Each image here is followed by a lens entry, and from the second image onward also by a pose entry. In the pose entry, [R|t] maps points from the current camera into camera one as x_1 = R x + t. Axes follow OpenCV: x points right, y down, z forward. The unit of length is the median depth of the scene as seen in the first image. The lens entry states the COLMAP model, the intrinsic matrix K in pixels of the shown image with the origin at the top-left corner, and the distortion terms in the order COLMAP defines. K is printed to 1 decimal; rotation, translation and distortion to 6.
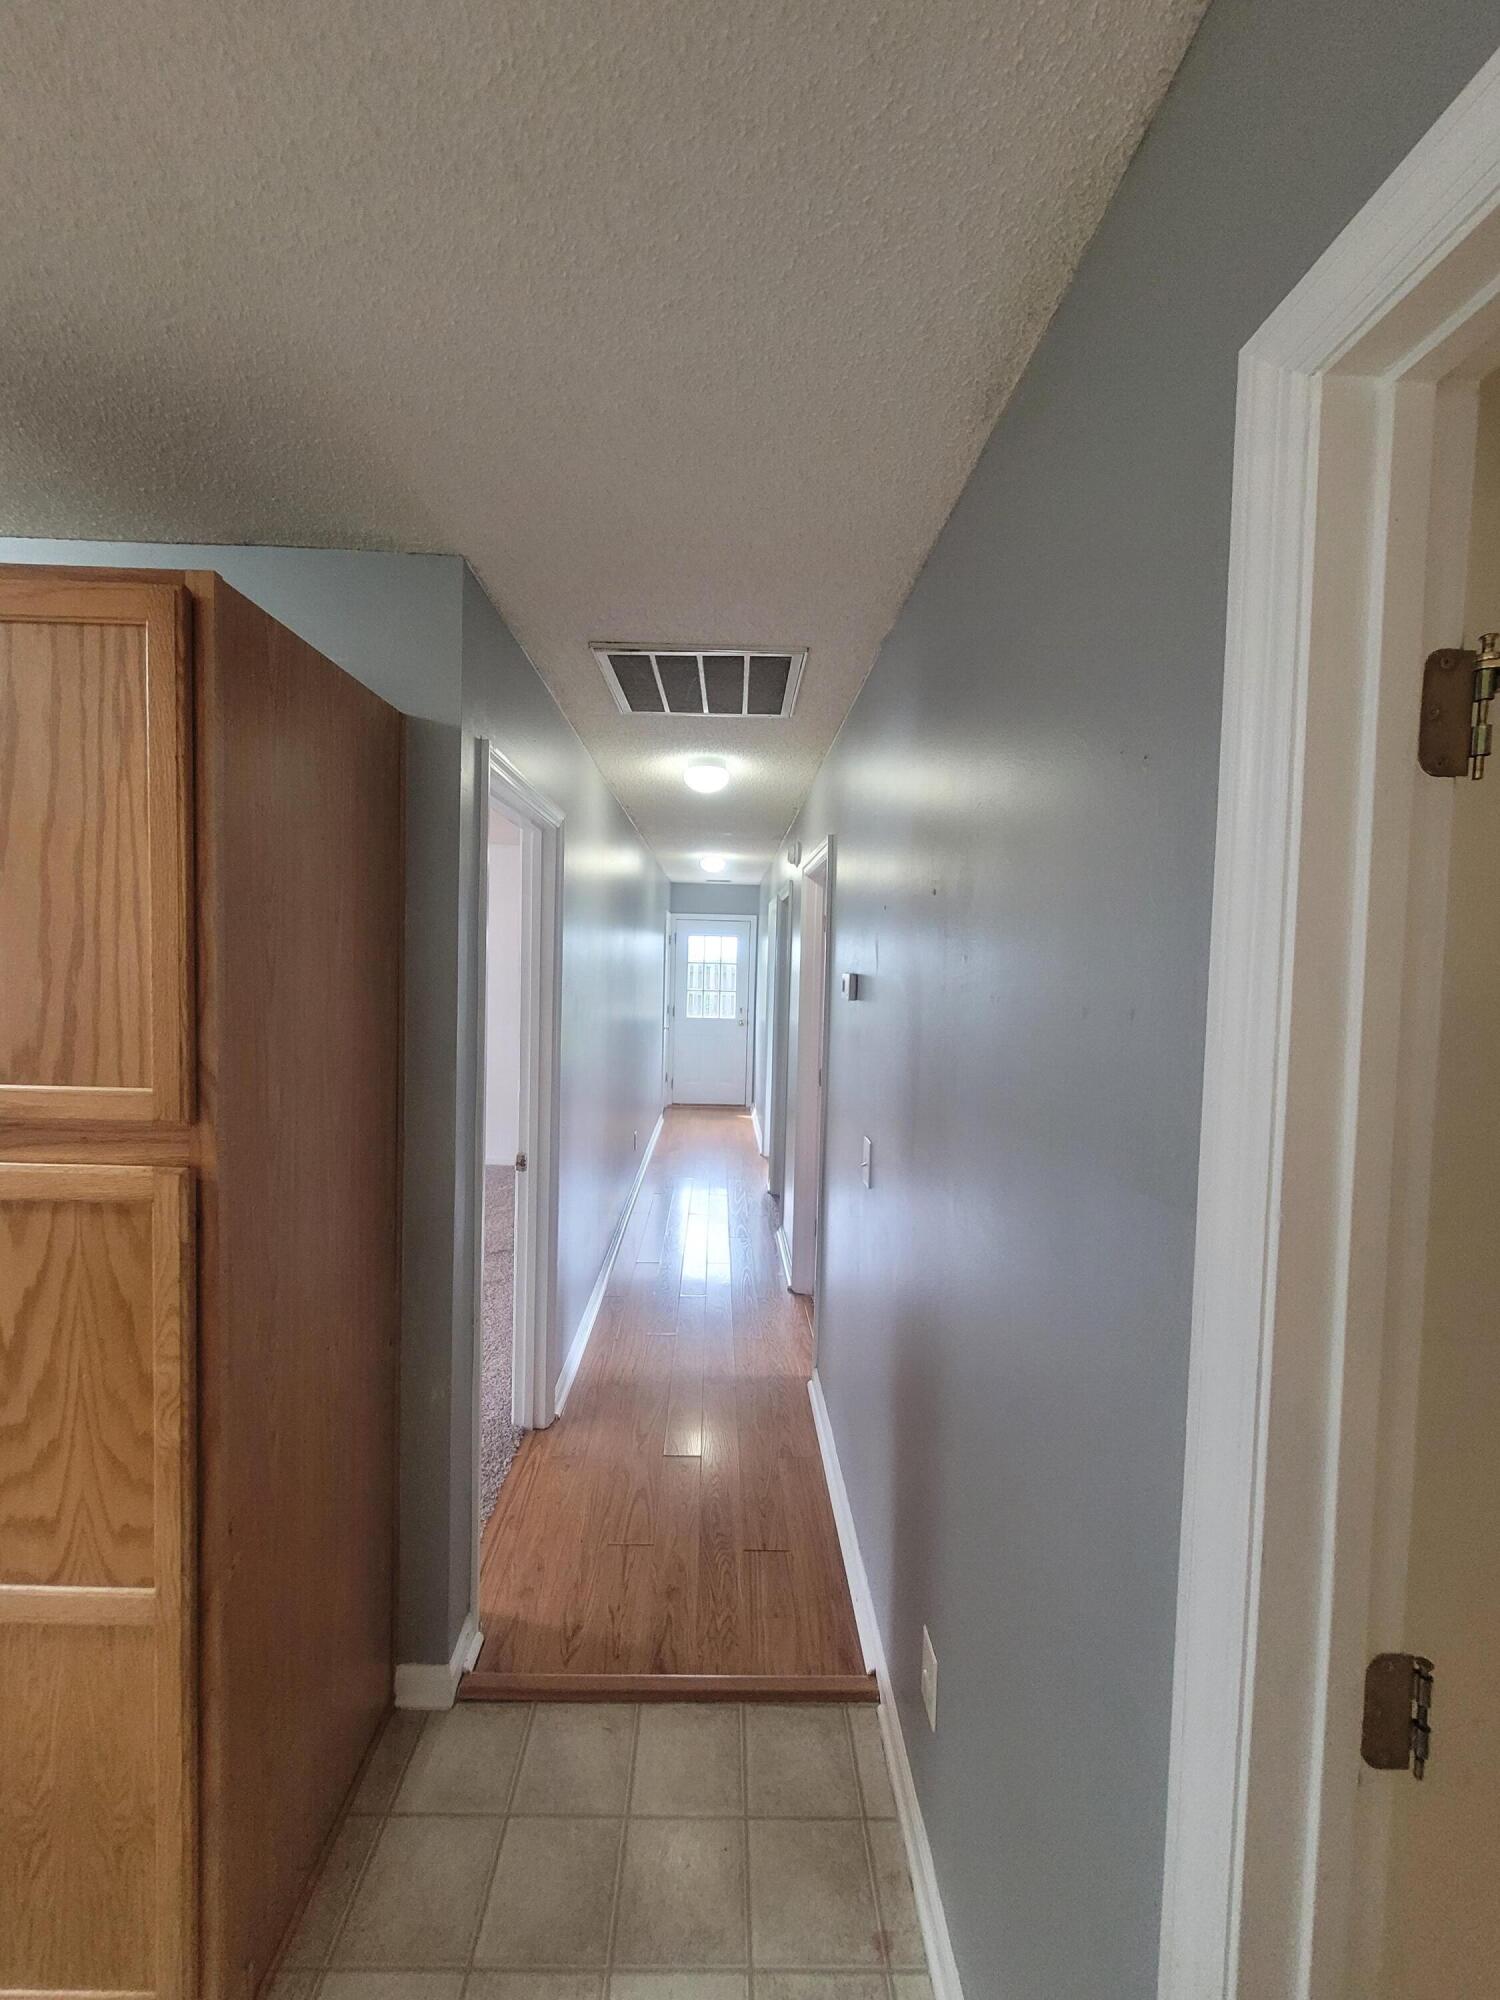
lens RADIAL K [[789.7, 0, 743.9], [0, 789.7, 993.2], [0, 0, 1]] dist [0.002909, -0.000674]
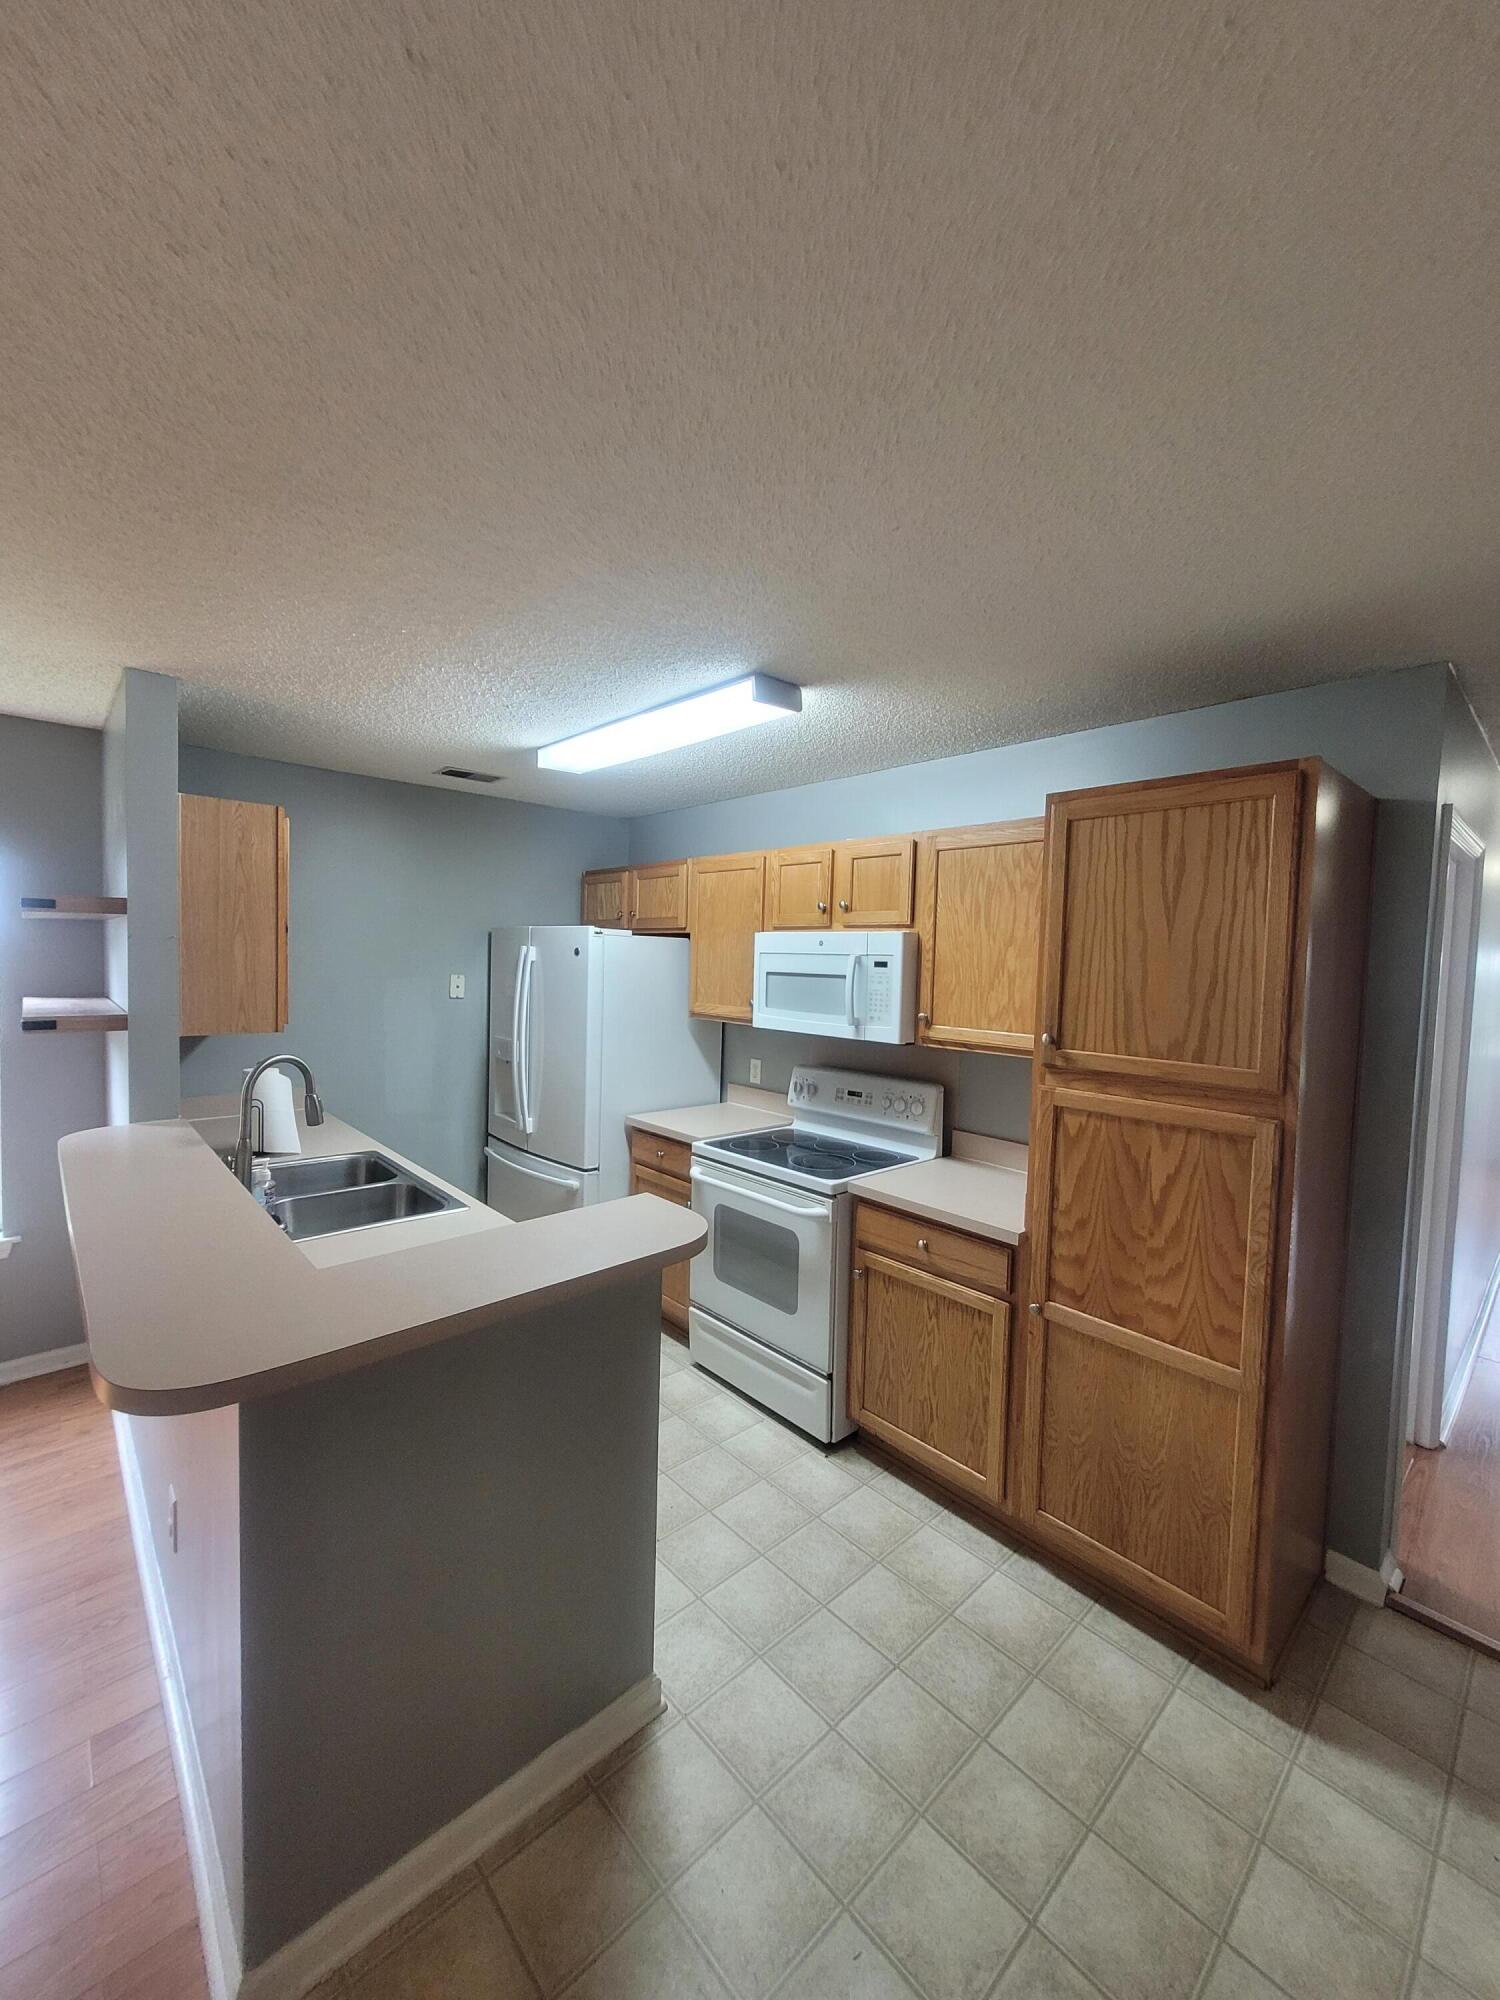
lens RADIAL K [[789.7, 0, 739.5], [0, 789.7, 993.9], [0, 0, 1]] dist [0.002909, -0.000674]
pose [[0.651463, 0.028240, -0.758155, -0.192053], [-0.040642, 0.999171, 0.002295, -0.000798], [0.757591, 0.029318, 0.652071, -0.921747]]
